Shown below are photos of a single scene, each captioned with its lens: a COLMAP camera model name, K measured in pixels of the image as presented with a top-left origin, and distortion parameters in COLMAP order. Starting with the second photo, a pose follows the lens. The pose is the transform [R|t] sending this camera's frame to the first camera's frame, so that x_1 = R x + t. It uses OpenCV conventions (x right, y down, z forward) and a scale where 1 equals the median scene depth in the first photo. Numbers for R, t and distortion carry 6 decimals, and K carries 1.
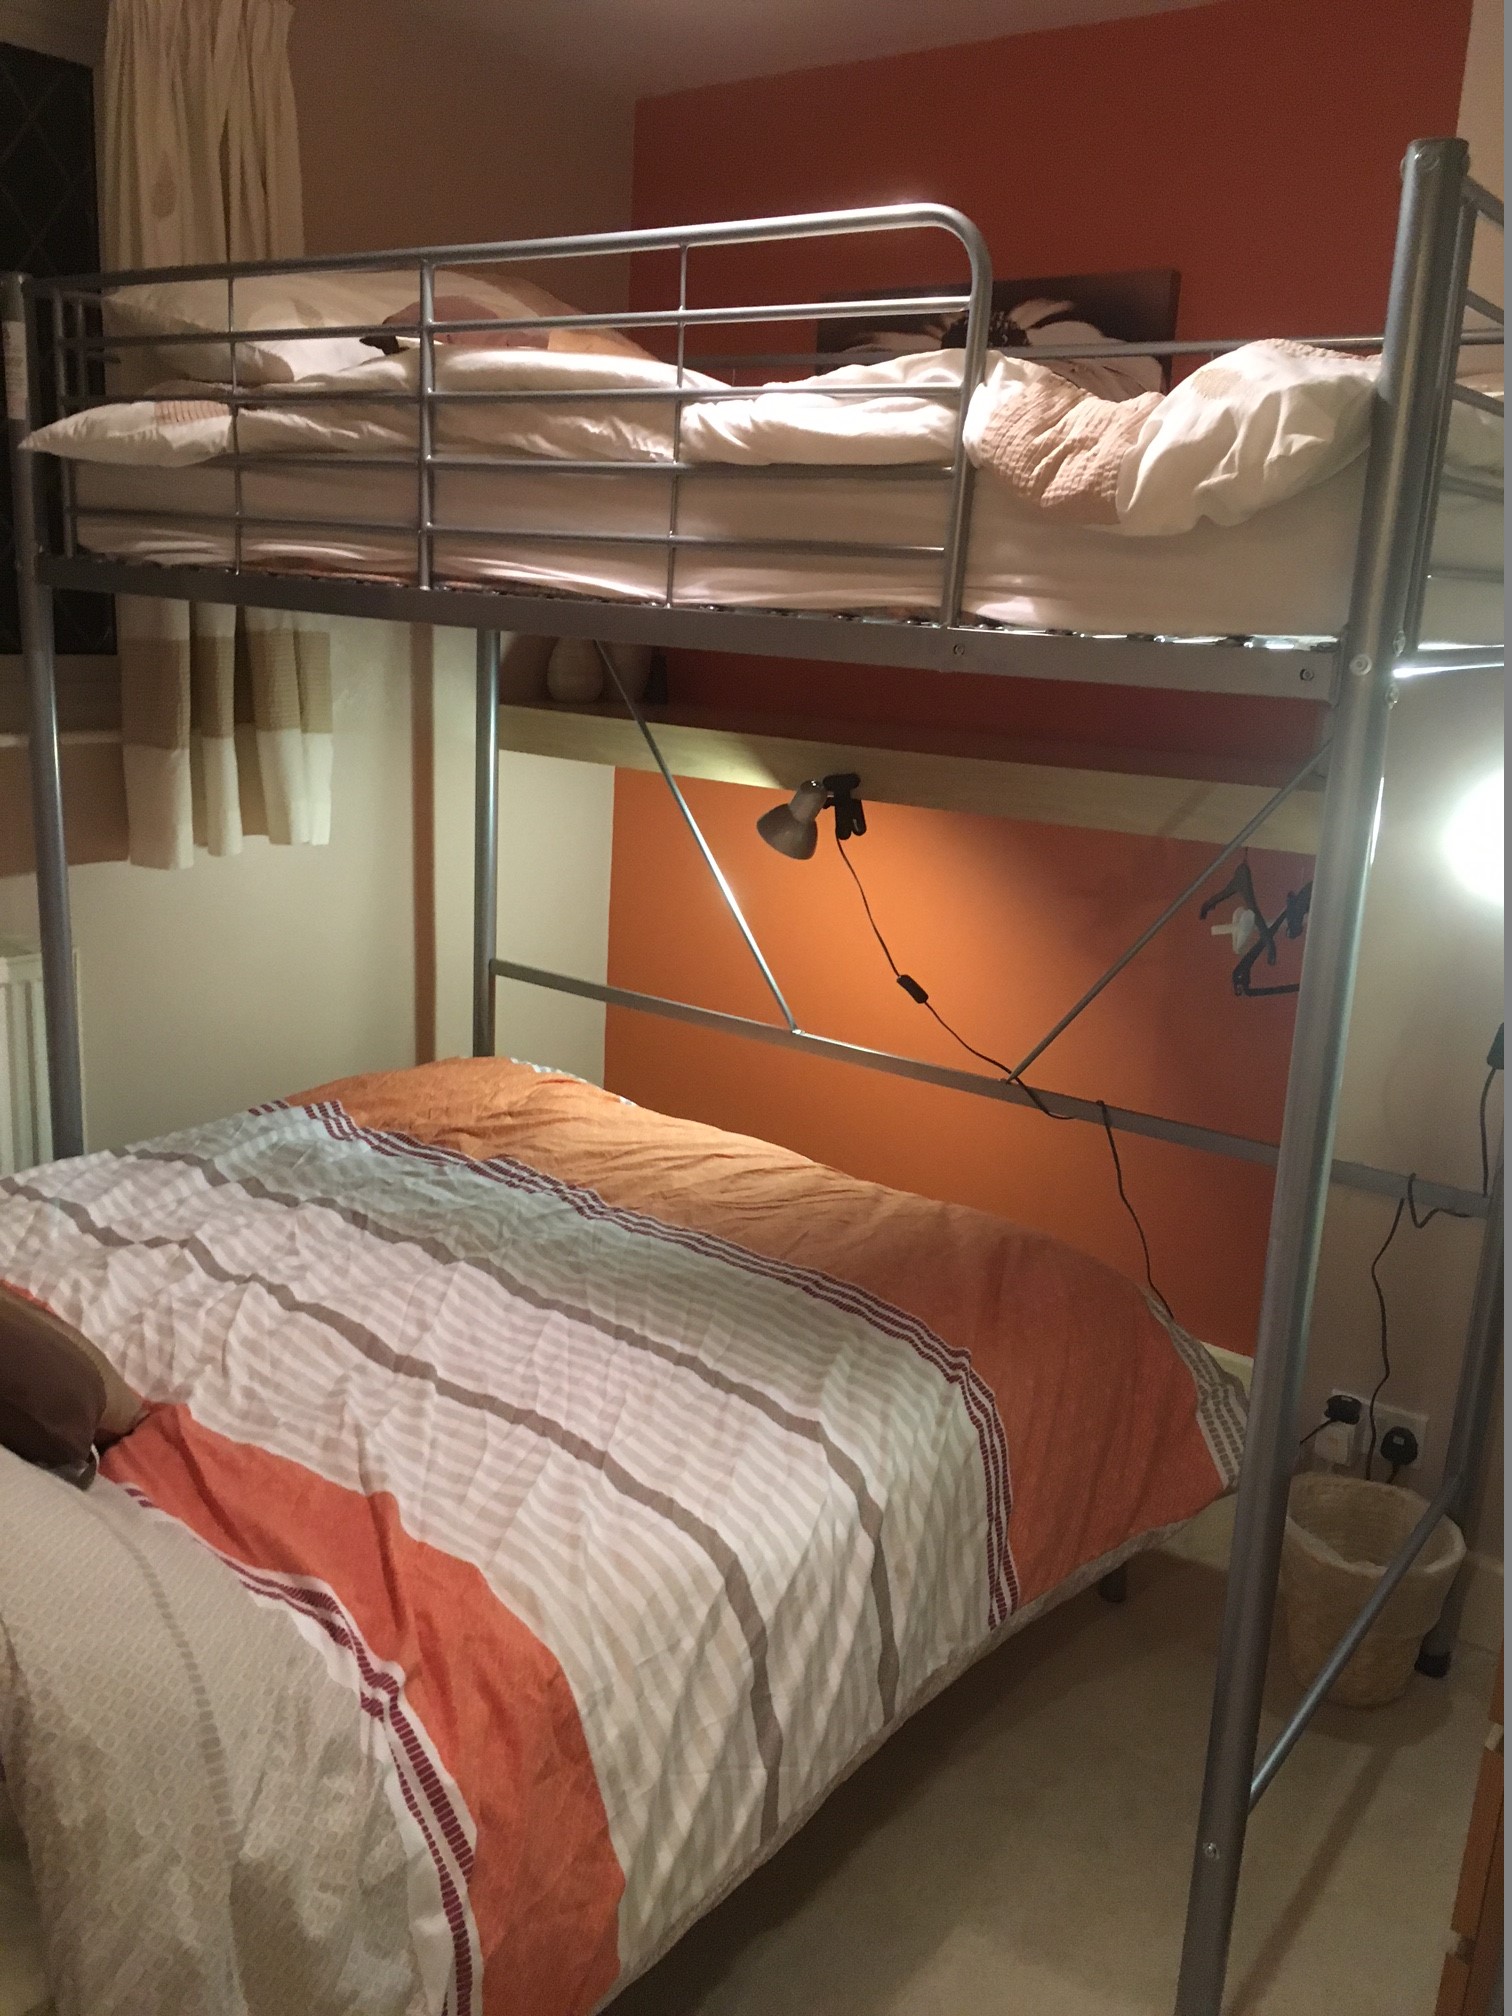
lens RADIAL K [[1720.9, 0, 756.1], [0, 1720.9, 1000.5], [0, 0, 1]] dist [0.083510, -0.117432]
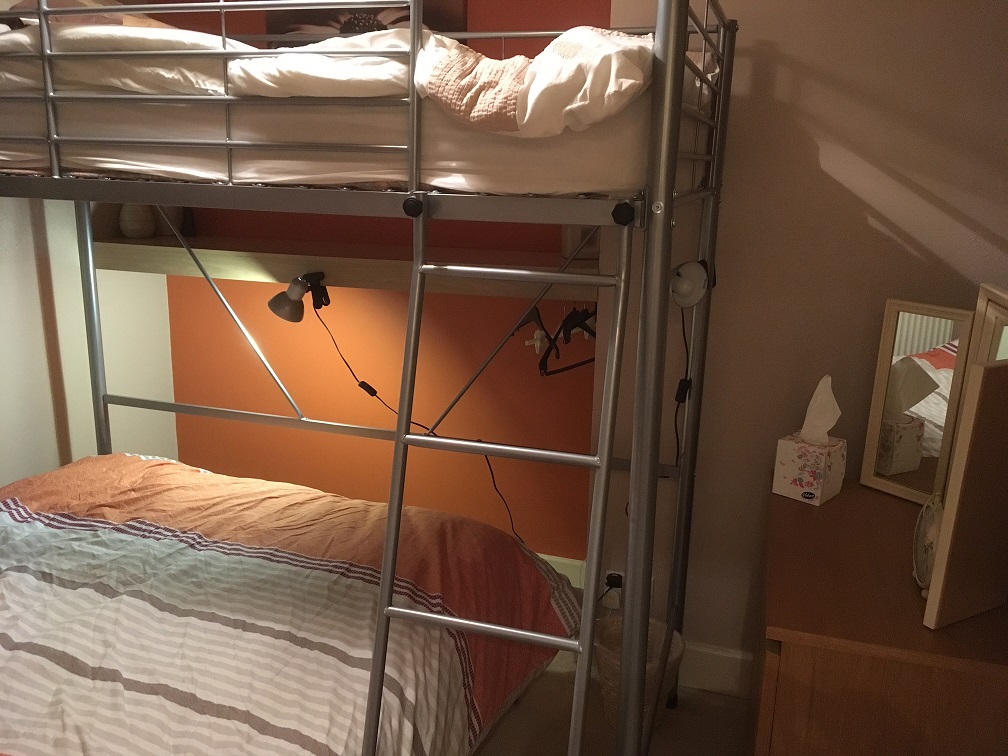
lens RADIAL K [[860.5, 0, 503.3], [0, 860.5, 375.3], [0, 0, 1]] dist [0.083510, -0.117432]
pose [[0.948306, -0.102172, 0.300460, -0.061898], [0.100085, 0.994727, 0.022371, -0.036665], [-0.301161, 0.008857, 0.953532, 0.126523]]
